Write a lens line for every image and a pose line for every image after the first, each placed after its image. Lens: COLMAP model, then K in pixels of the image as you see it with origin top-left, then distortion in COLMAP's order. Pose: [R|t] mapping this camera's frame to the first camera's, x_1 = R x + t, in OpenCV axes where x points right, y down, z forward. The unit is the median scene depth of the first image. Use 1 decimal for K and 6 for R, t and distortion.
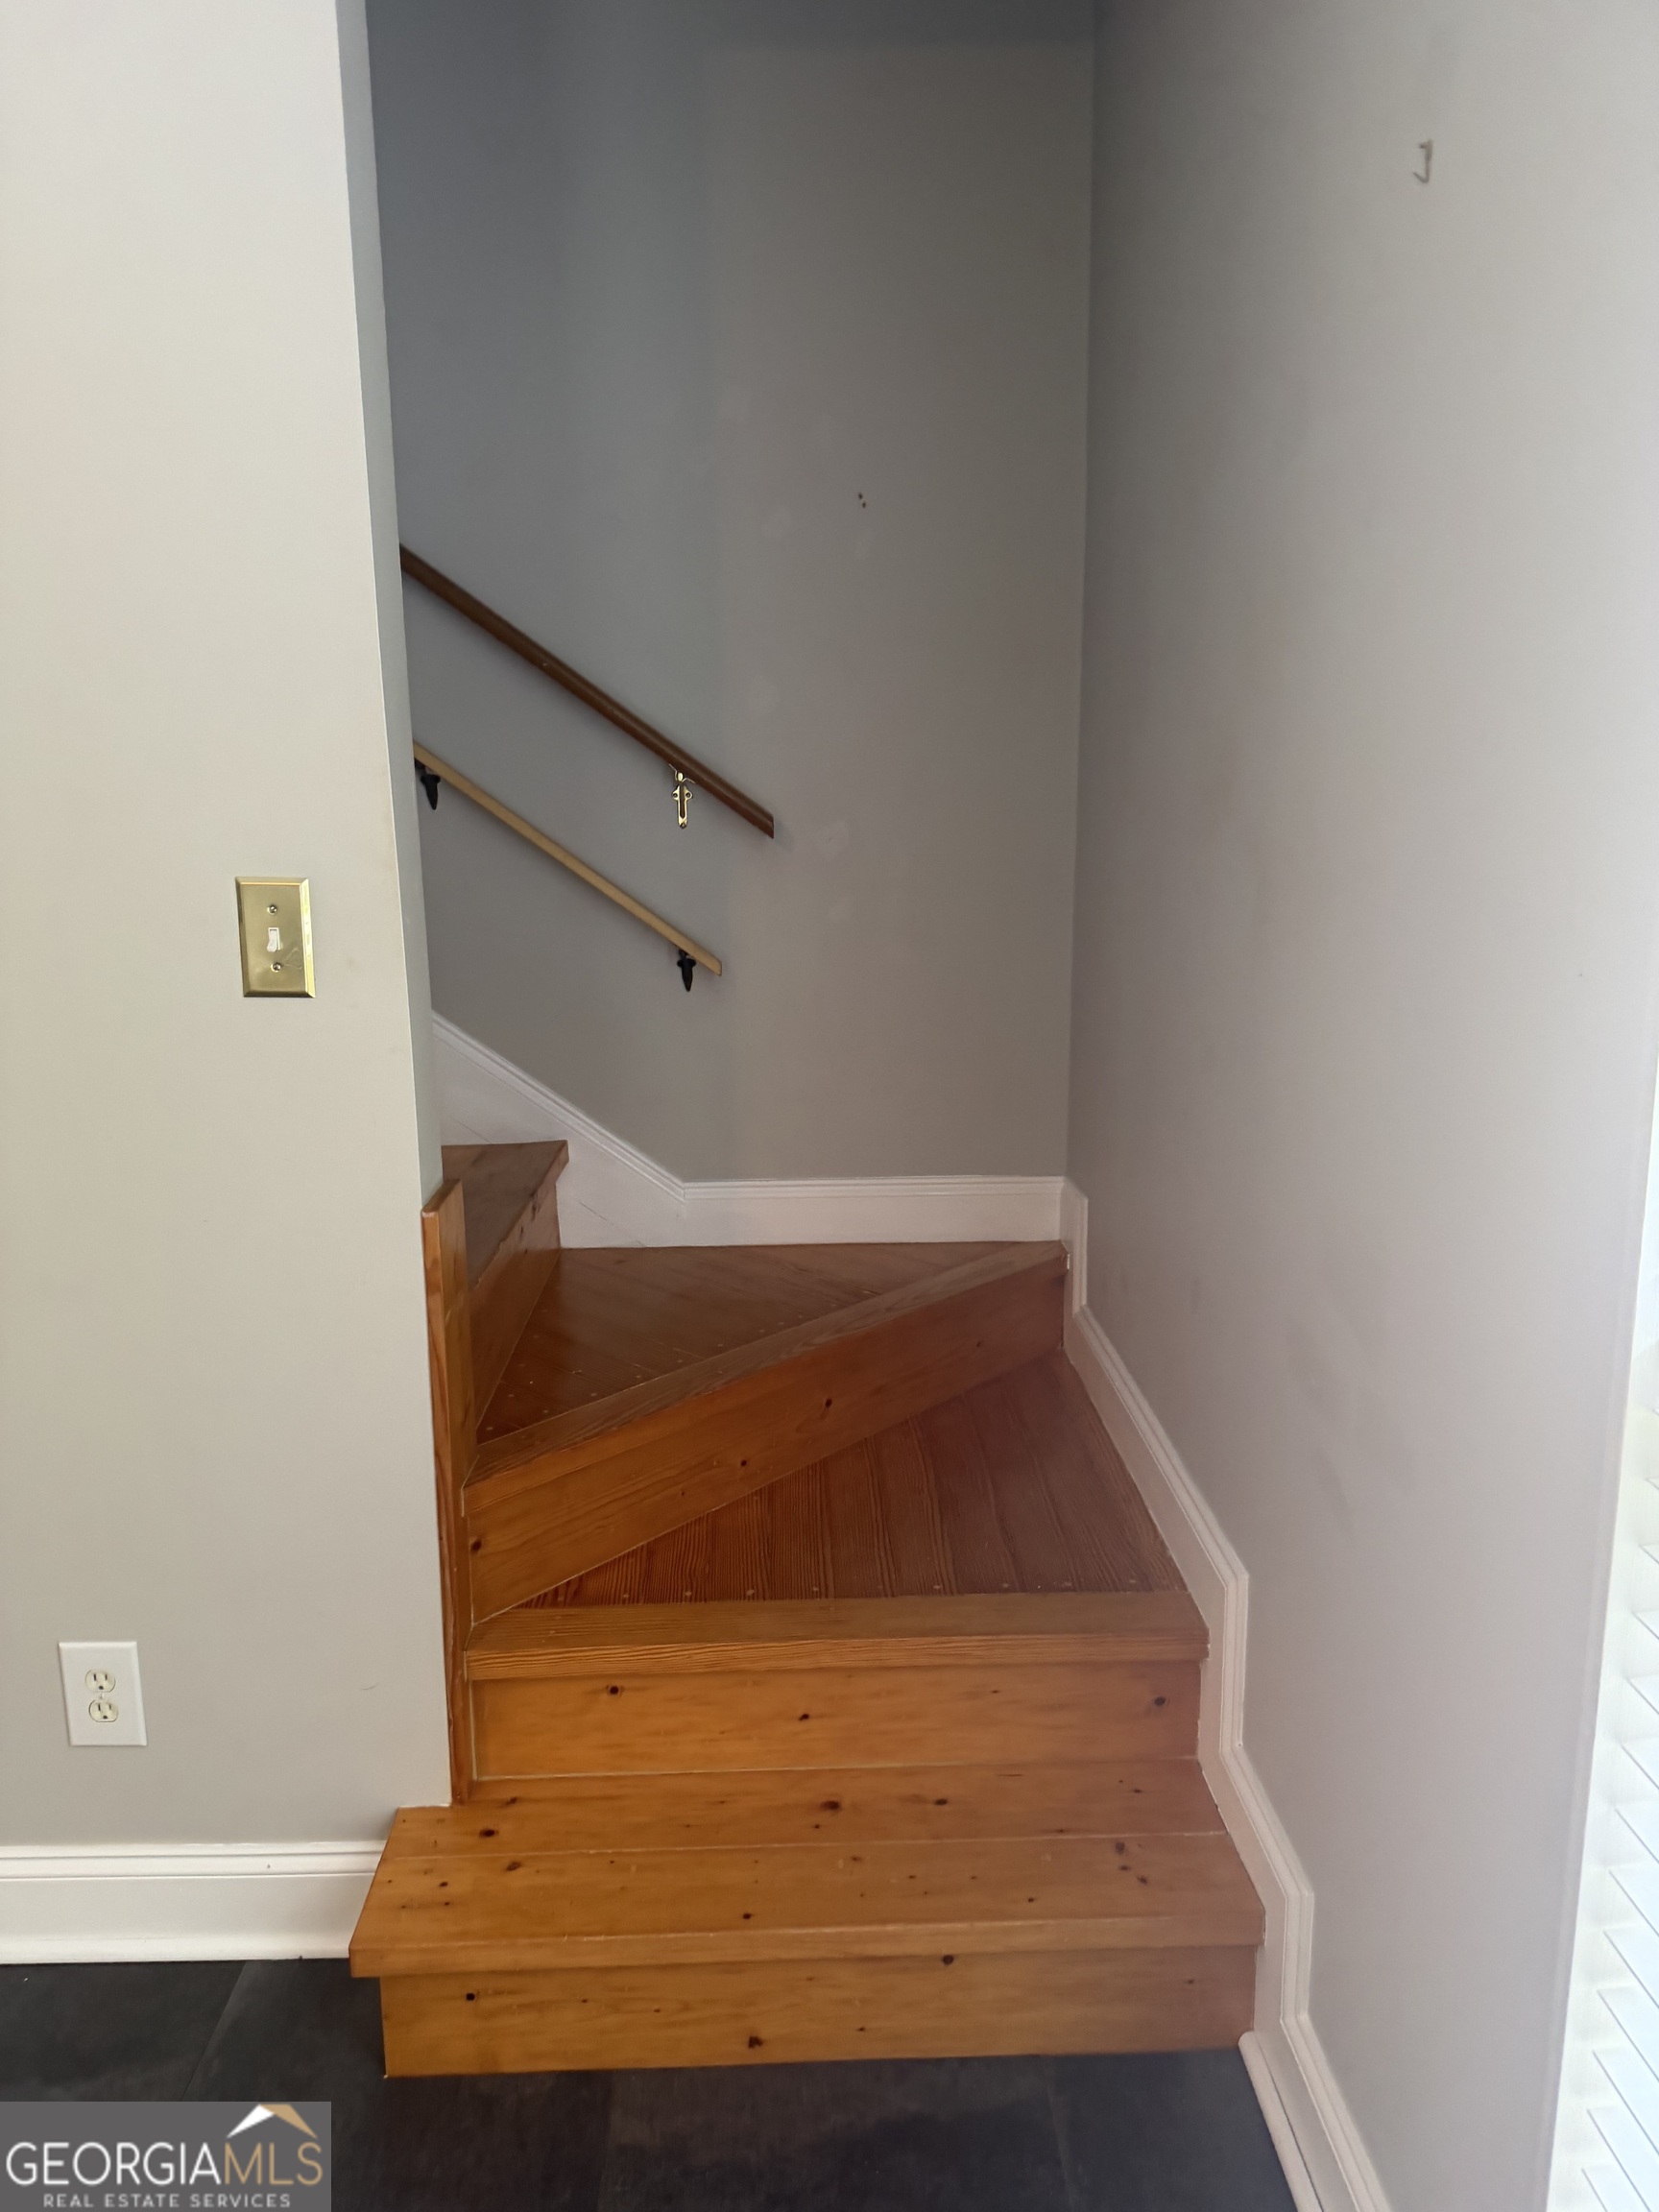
lens RADIAL K [[1558.7, 0, 830.1], [0, 1558.7, 1107.8], [0, 0, 1]] dist [0.099773, -0.171411]
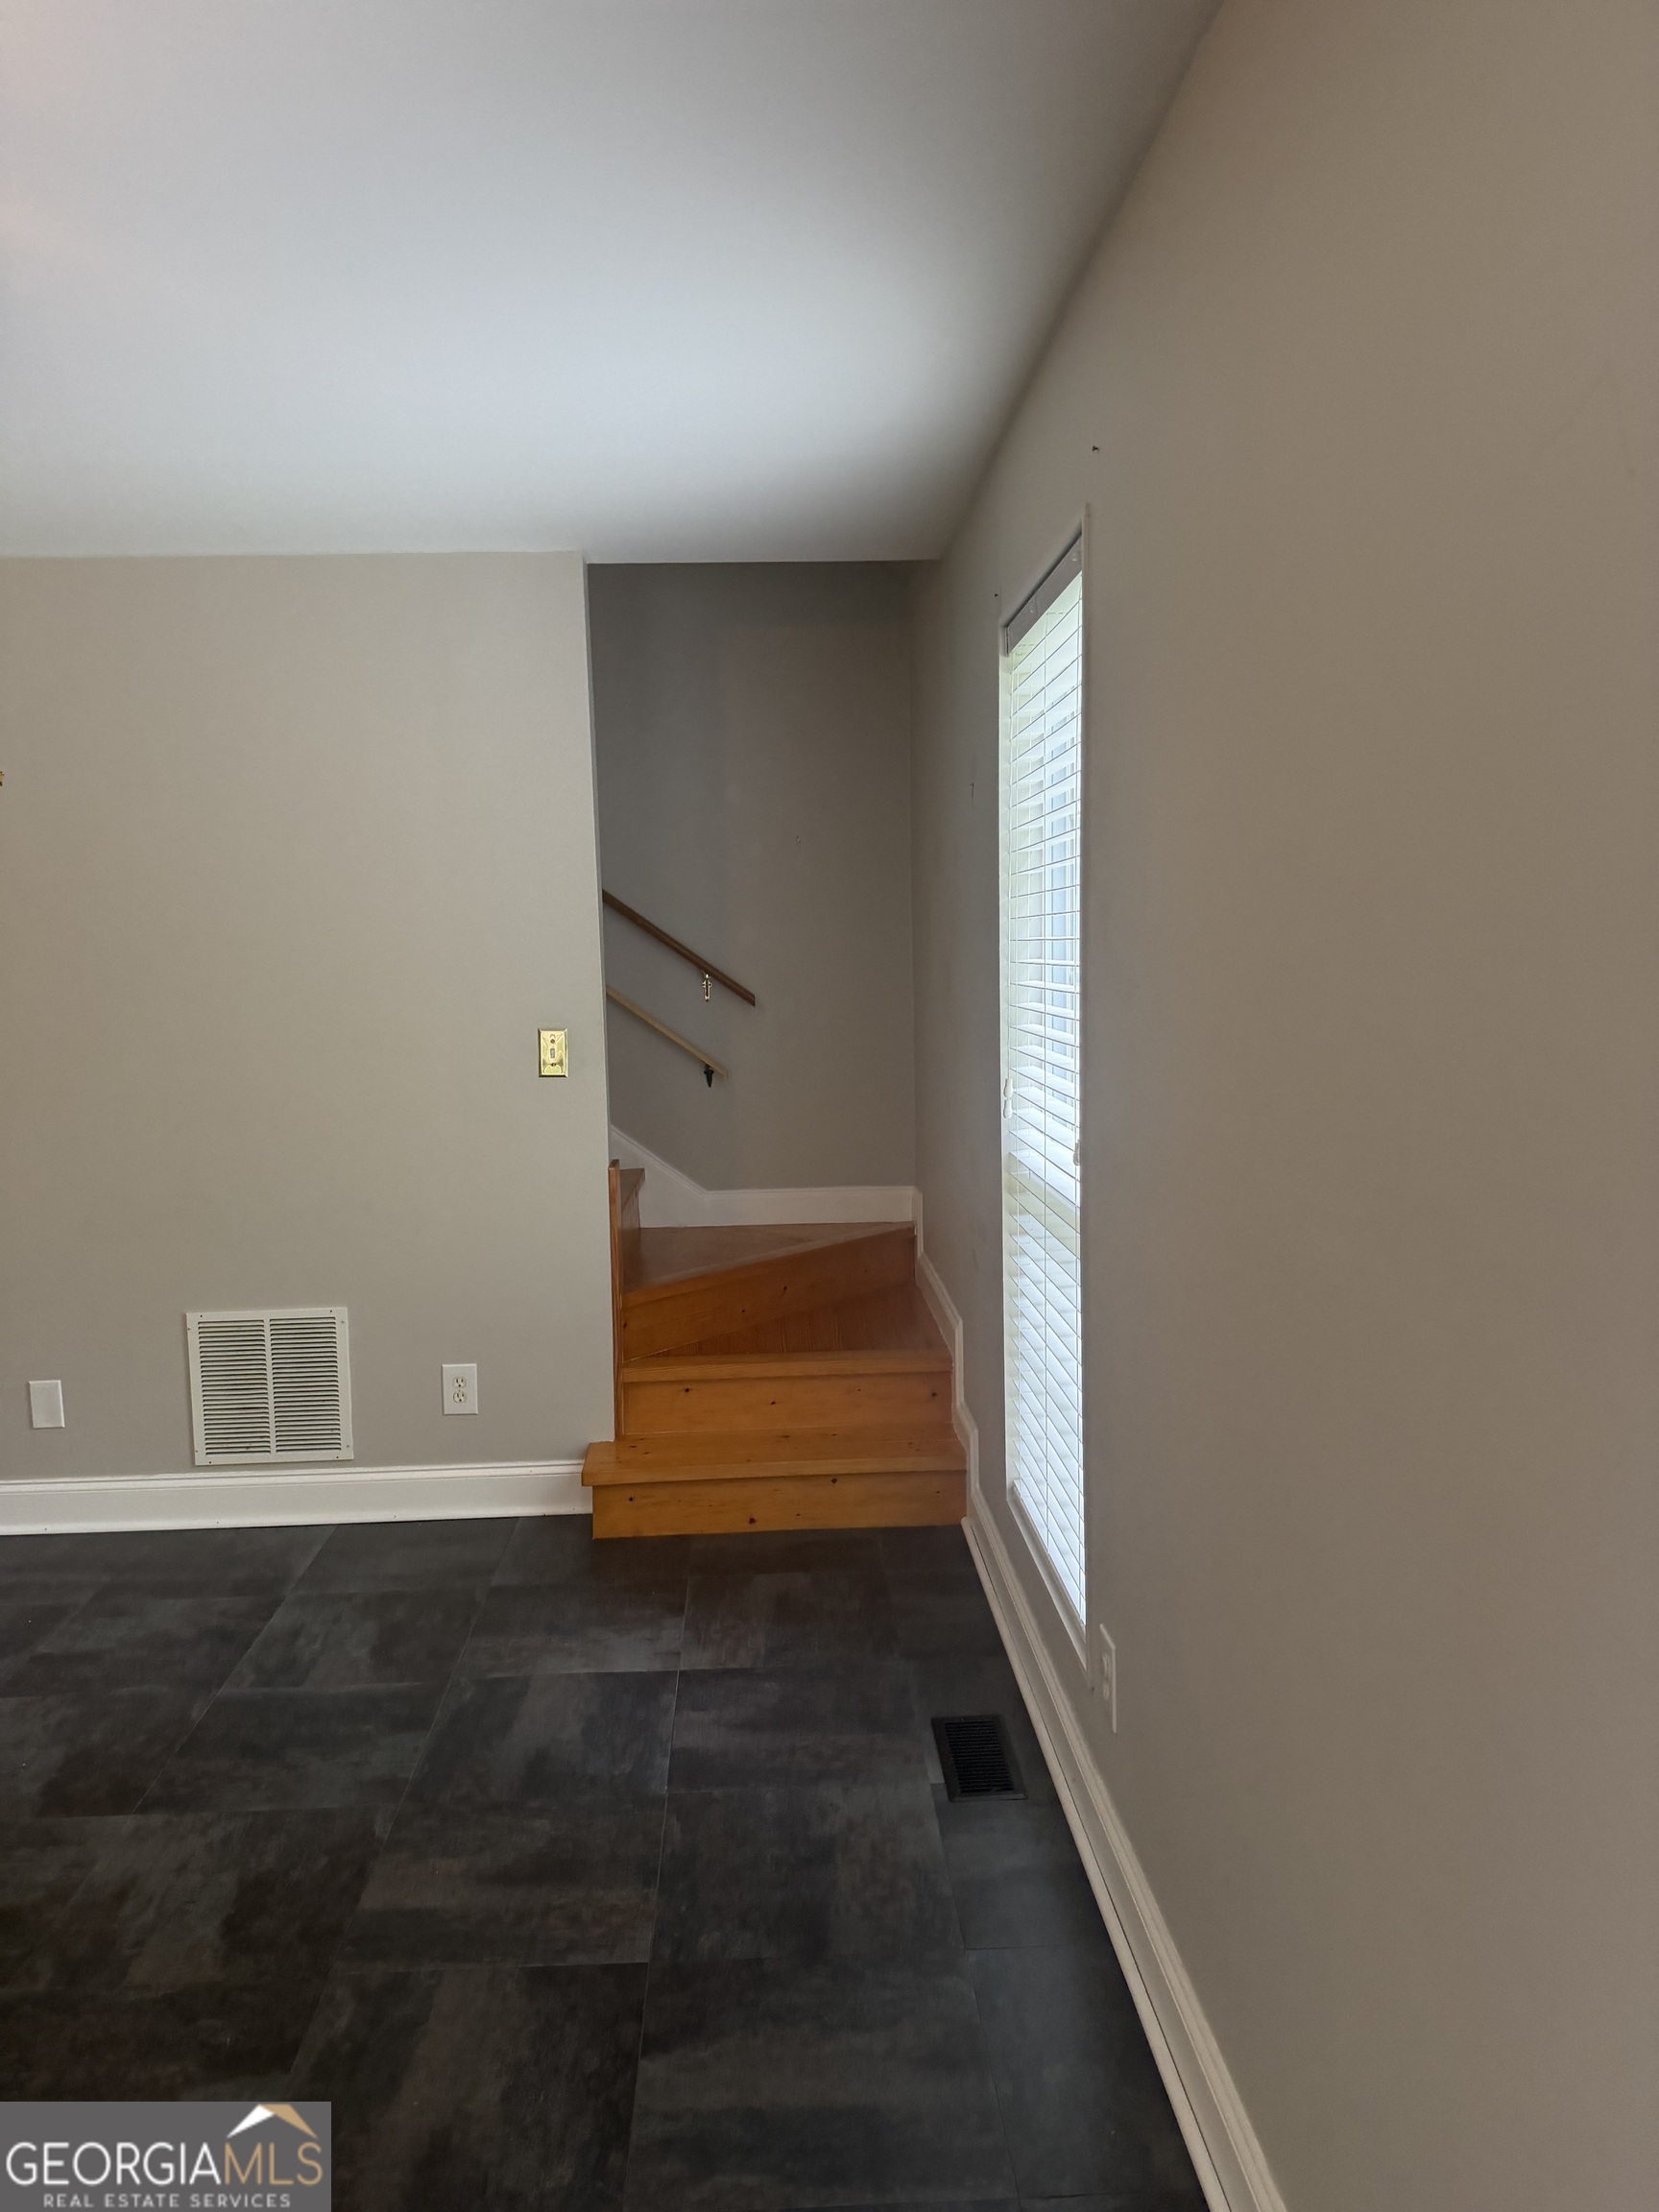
lens RADIAL K [[1558.7, 0, 830.1], [0, 1558.7, 1107.8], [0, 0, 1]] dist [0.099773, -0.171411]
pose [[0.999812, -0.009768, 0.016747, 0.031616], [0.011323, 0.995369, -0.095455, 0.186618], [-0.015737, 0.095627, 0.995293, -1.234789]]
